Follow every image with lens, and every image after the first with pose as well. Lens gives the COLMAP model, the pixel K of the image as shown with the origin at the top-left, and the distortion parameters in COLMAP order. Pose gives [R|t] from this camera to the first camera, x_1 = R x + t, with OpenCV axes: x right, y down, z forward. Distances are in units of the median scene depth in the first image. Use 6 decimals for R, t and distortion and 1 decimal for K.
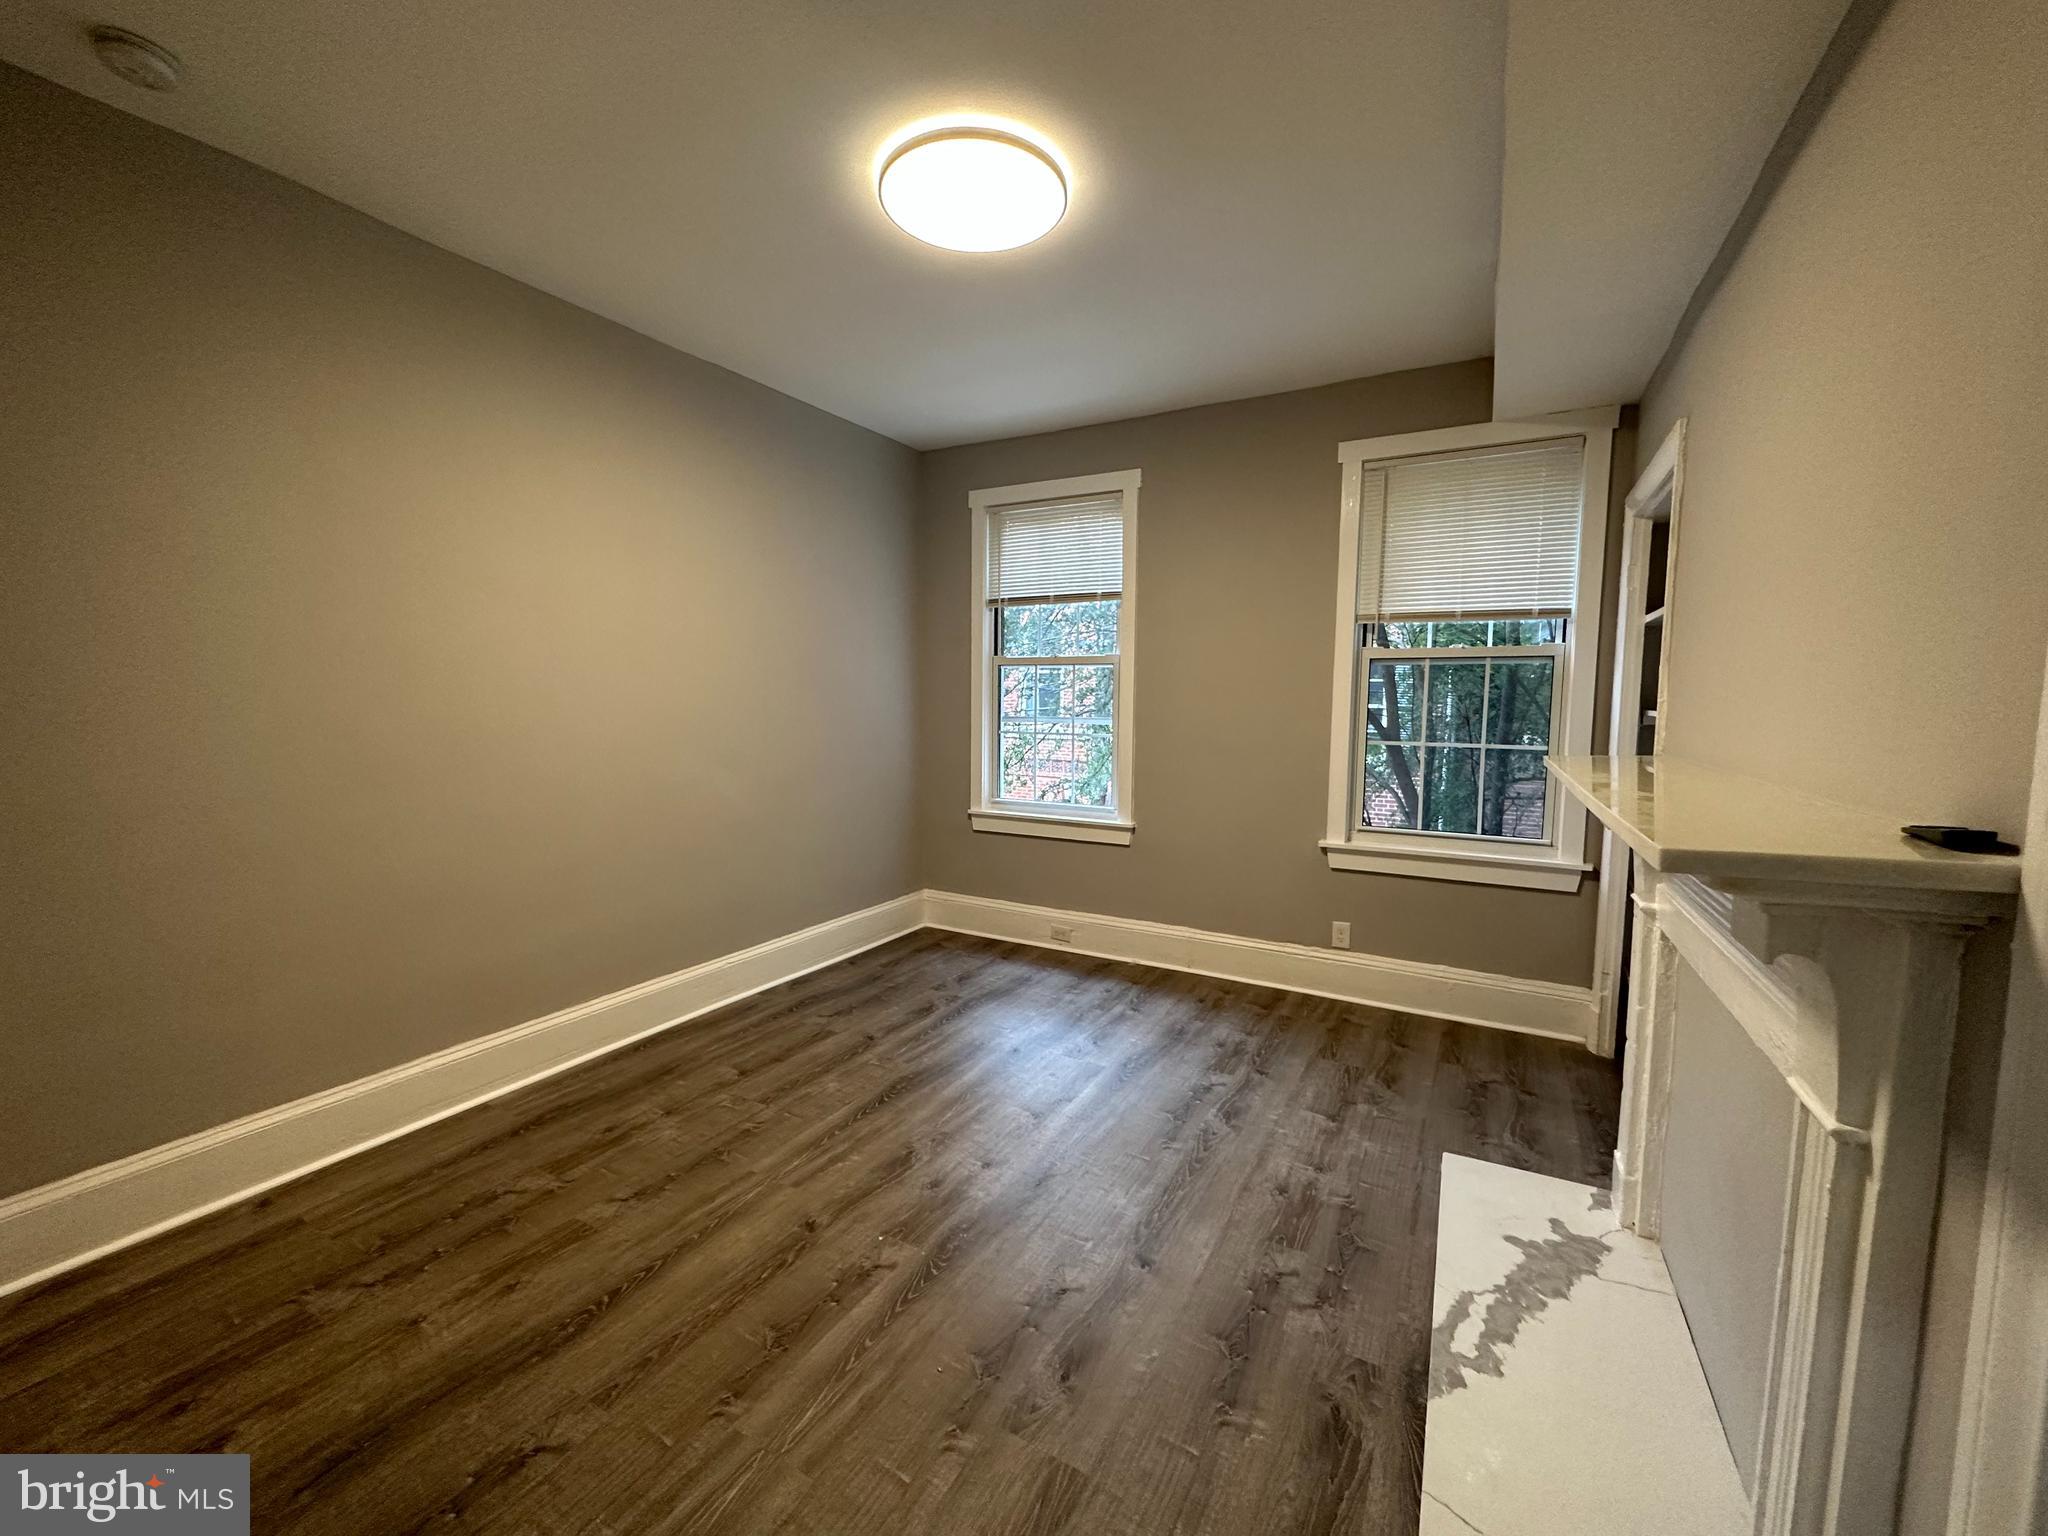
lens RADIAL K [[816.1, 0, 1029.4], [0, 816.1, 769.8], [0, 0, 1]] dist [-0.003545, 0.001658]
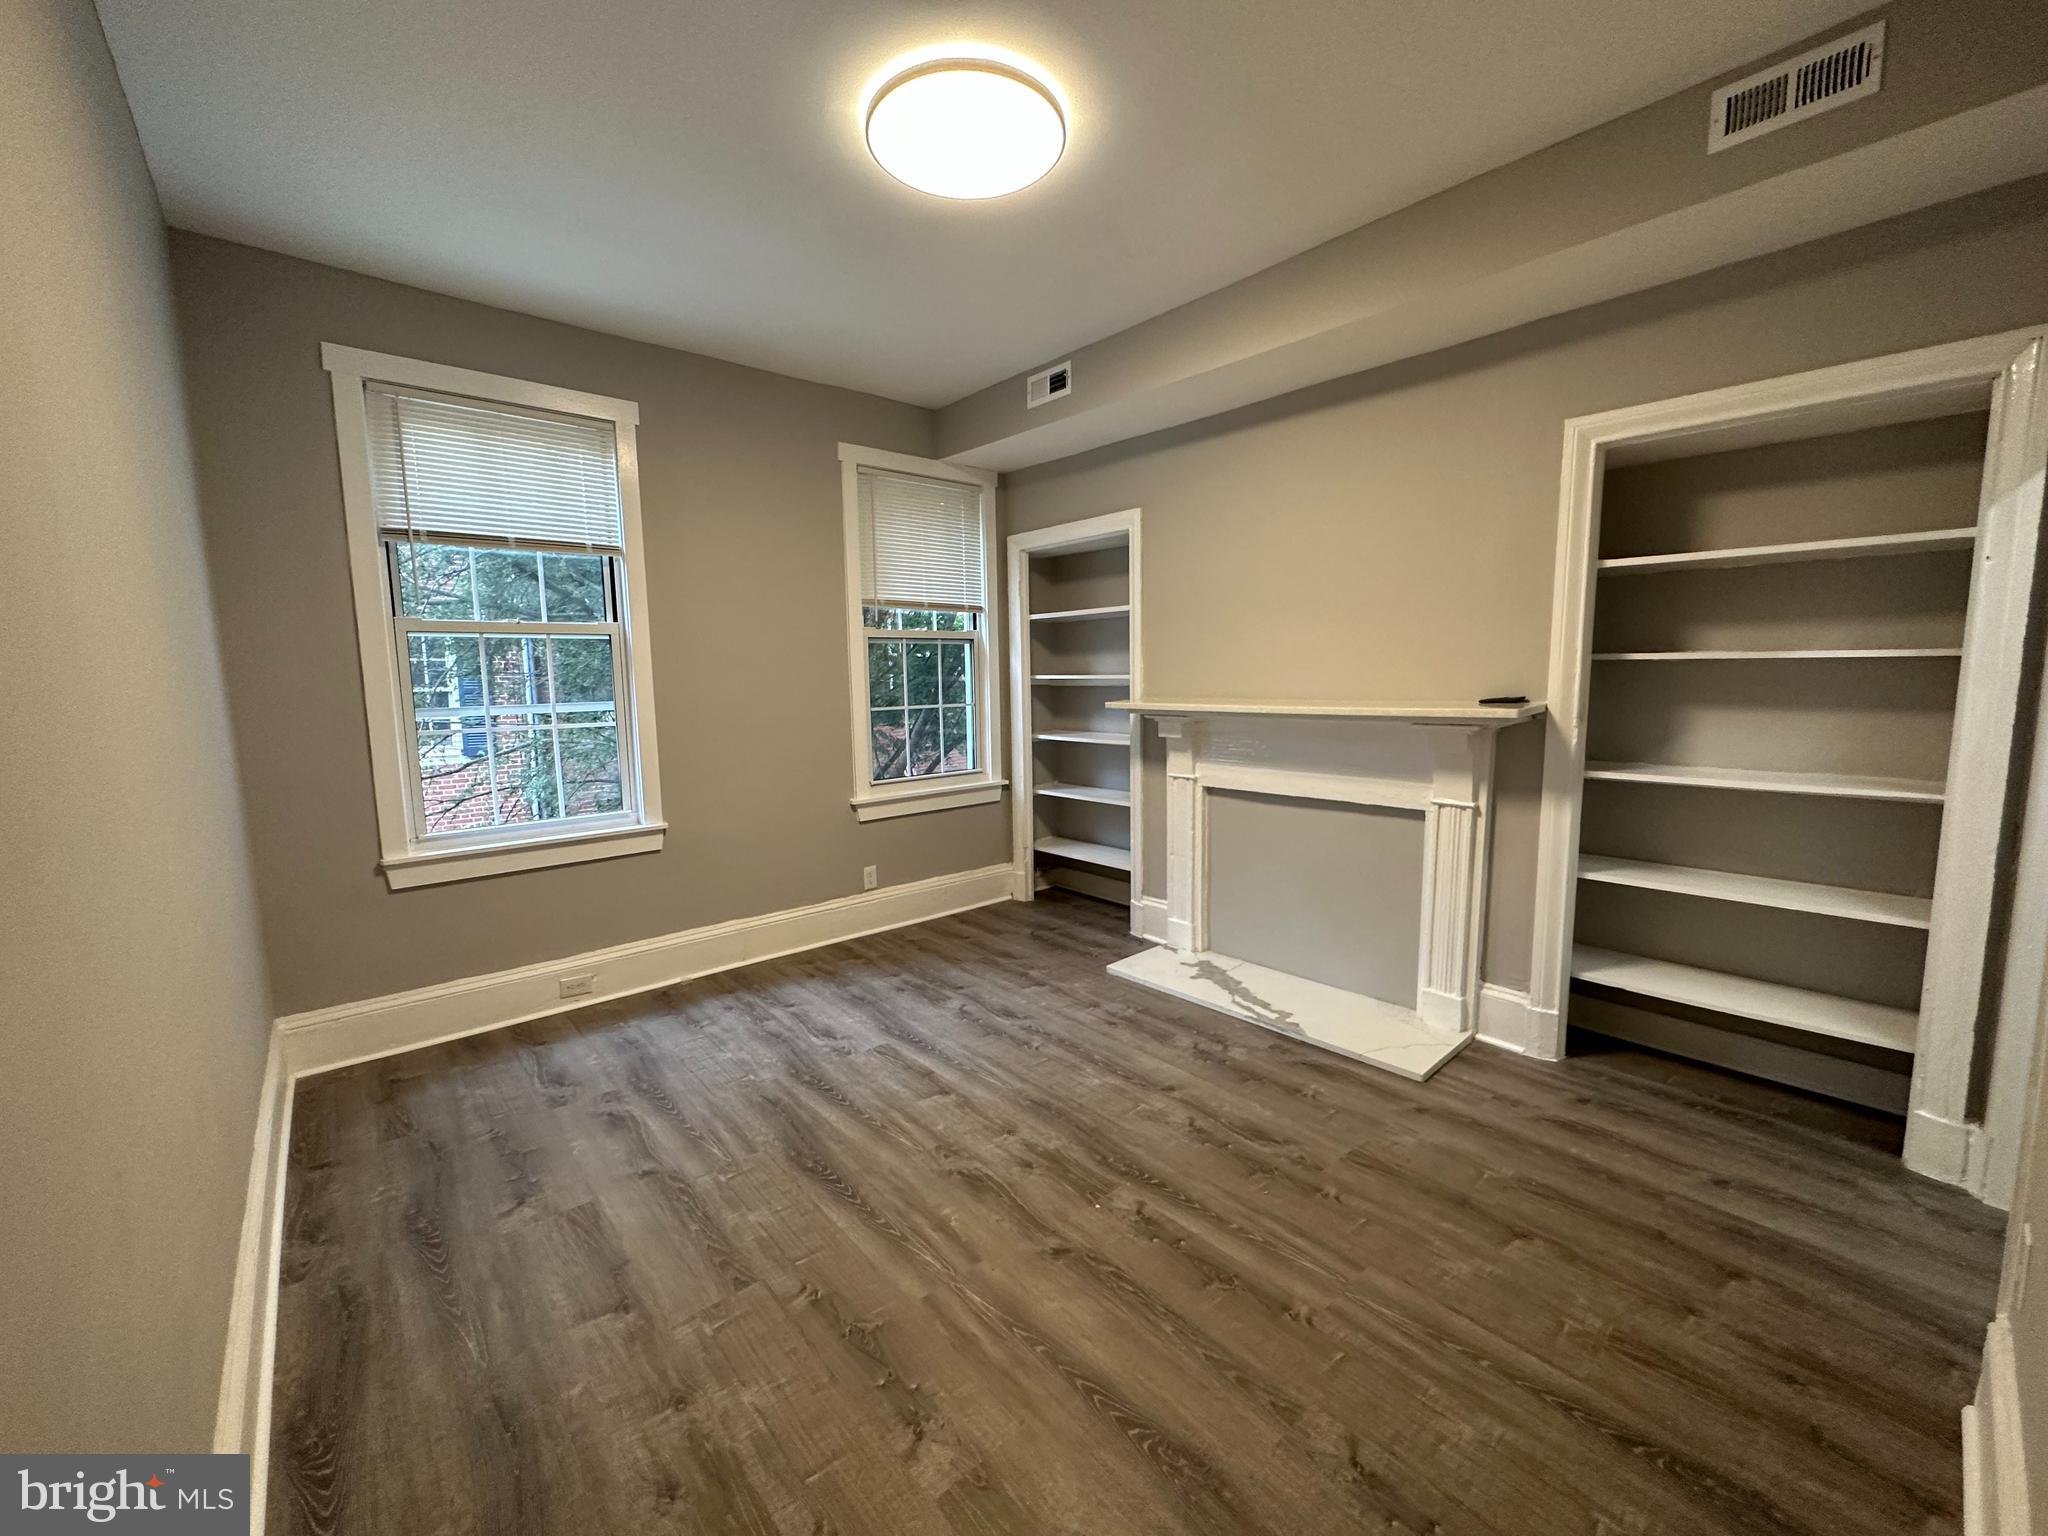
lens RADIAL K [[816.1, 0, 1019.7], [0, 816.1, 769.9], [0, 0, 1]] dist [-0.003545, 0.001658]
pose [[0.340165, -0.126326, 0.931842, -0.813333], [0.104727, 0.989860, 0.095961, -0.049853], [-0.934516, 0.064947, 0.349946, 0.526342]]
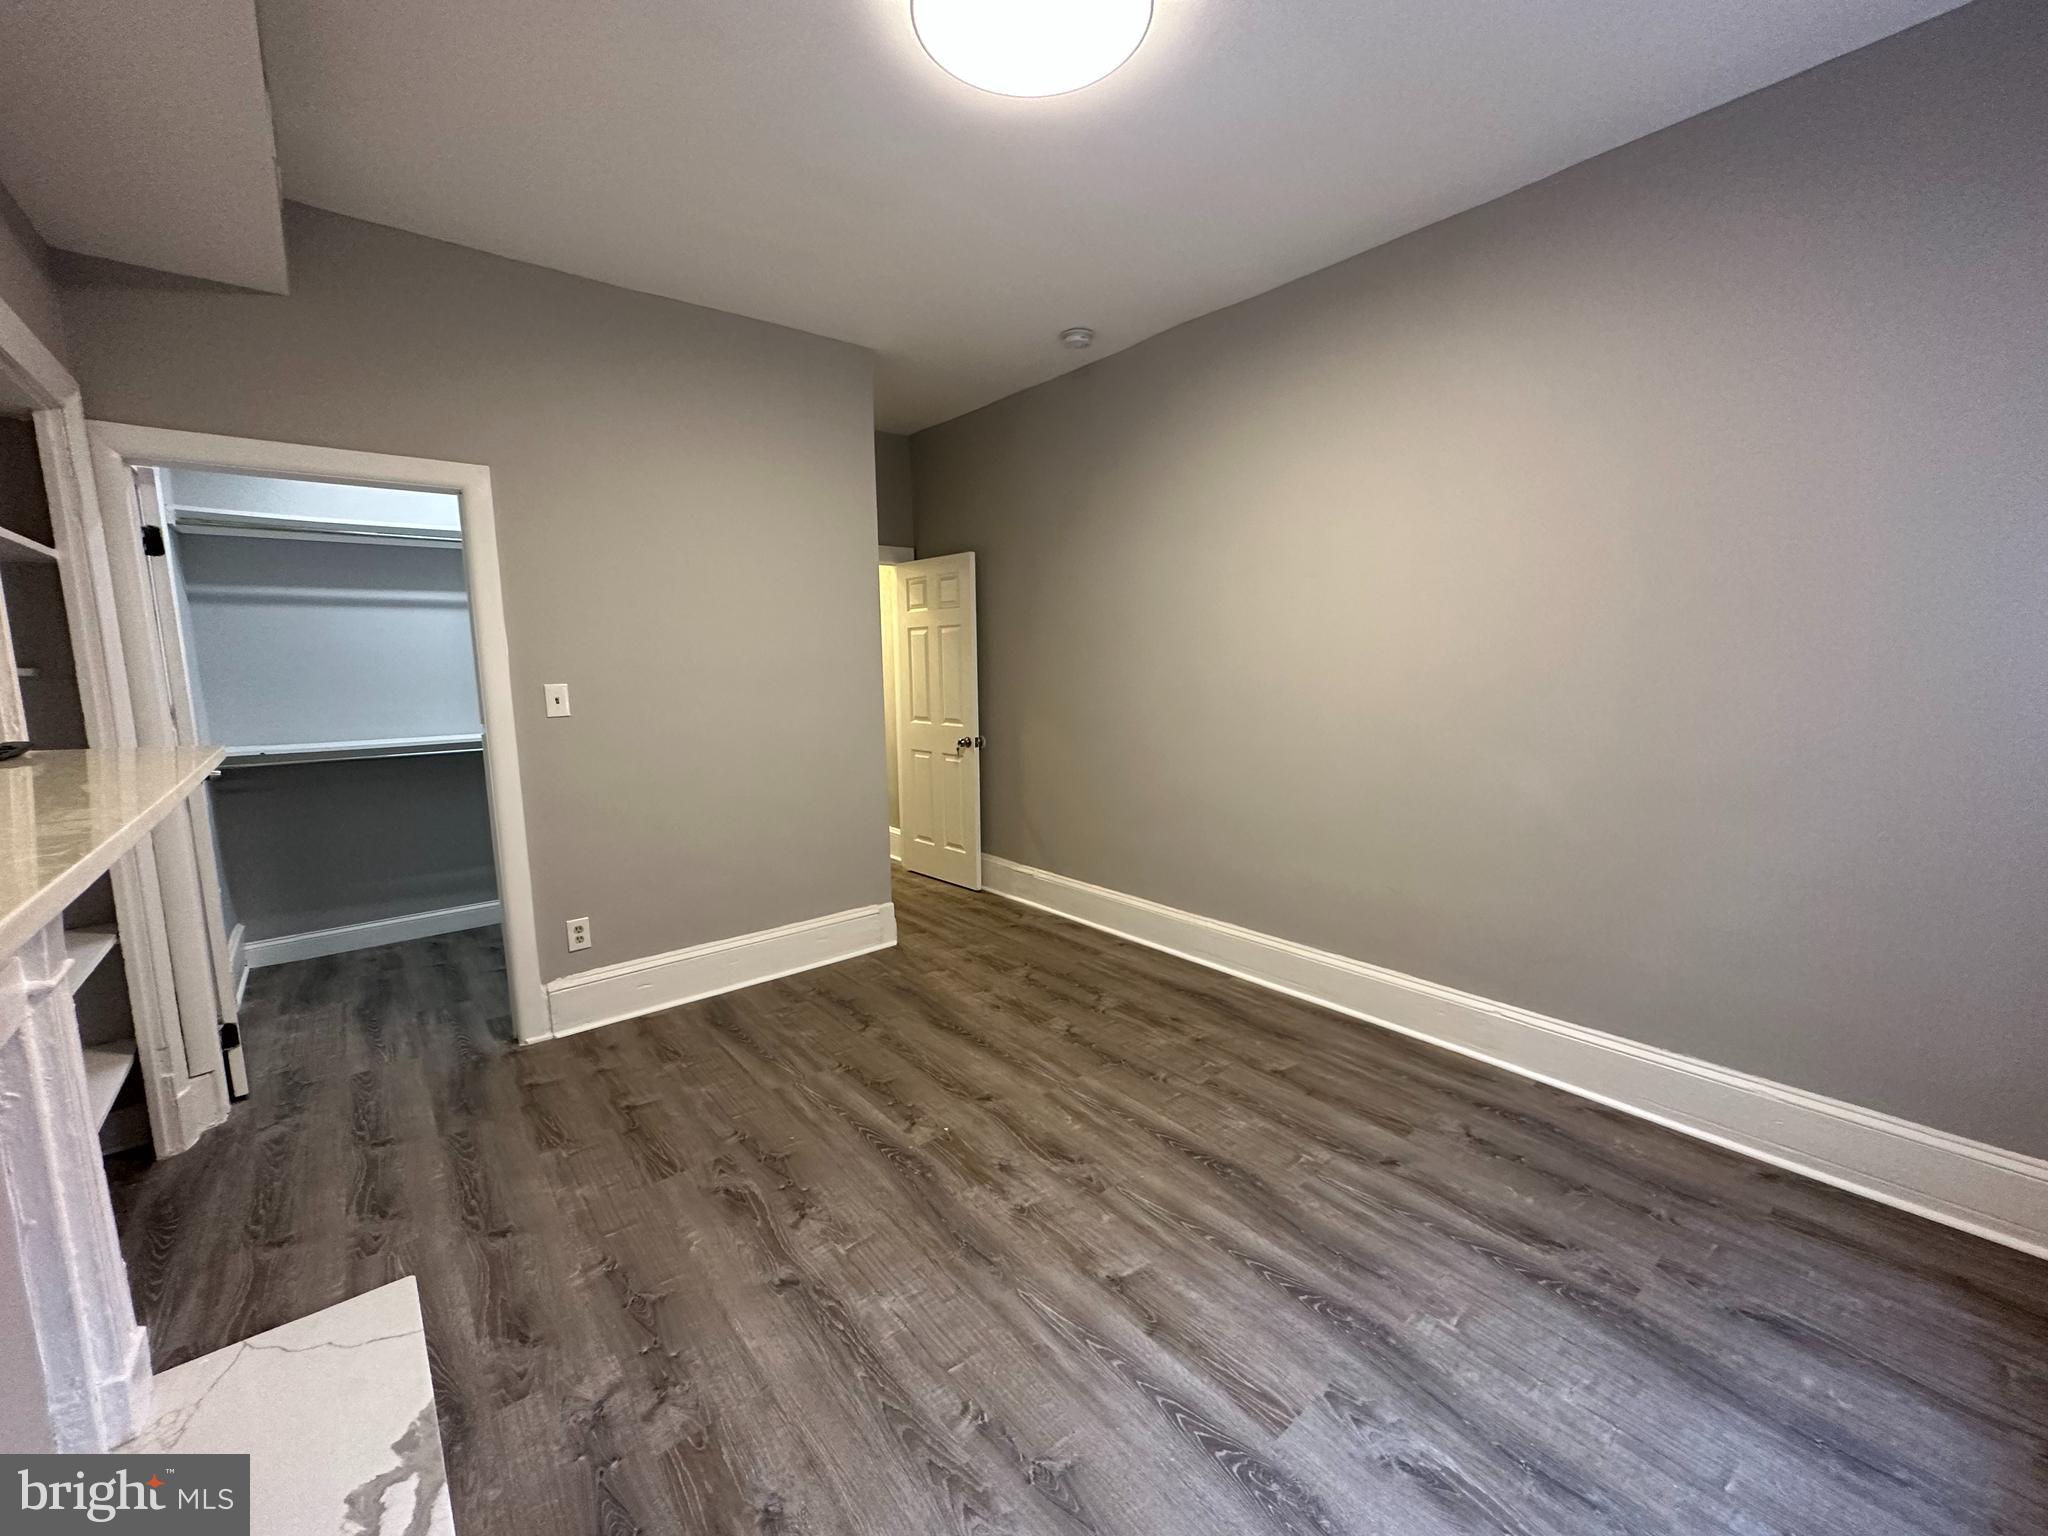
lens RADIAL K [[820.1, 0, 1019.6], [0, 820.1, 708.5], [0, 0, 1]] dist [-0.004043, 0.000409]
pose [[-0.362655, 0.055404, -0.930275, 0.623698], [-0.073374, 0.993435, 0.087770, -0.097760], [0.929031, 0.100088, -0.356209, 1.088508]]
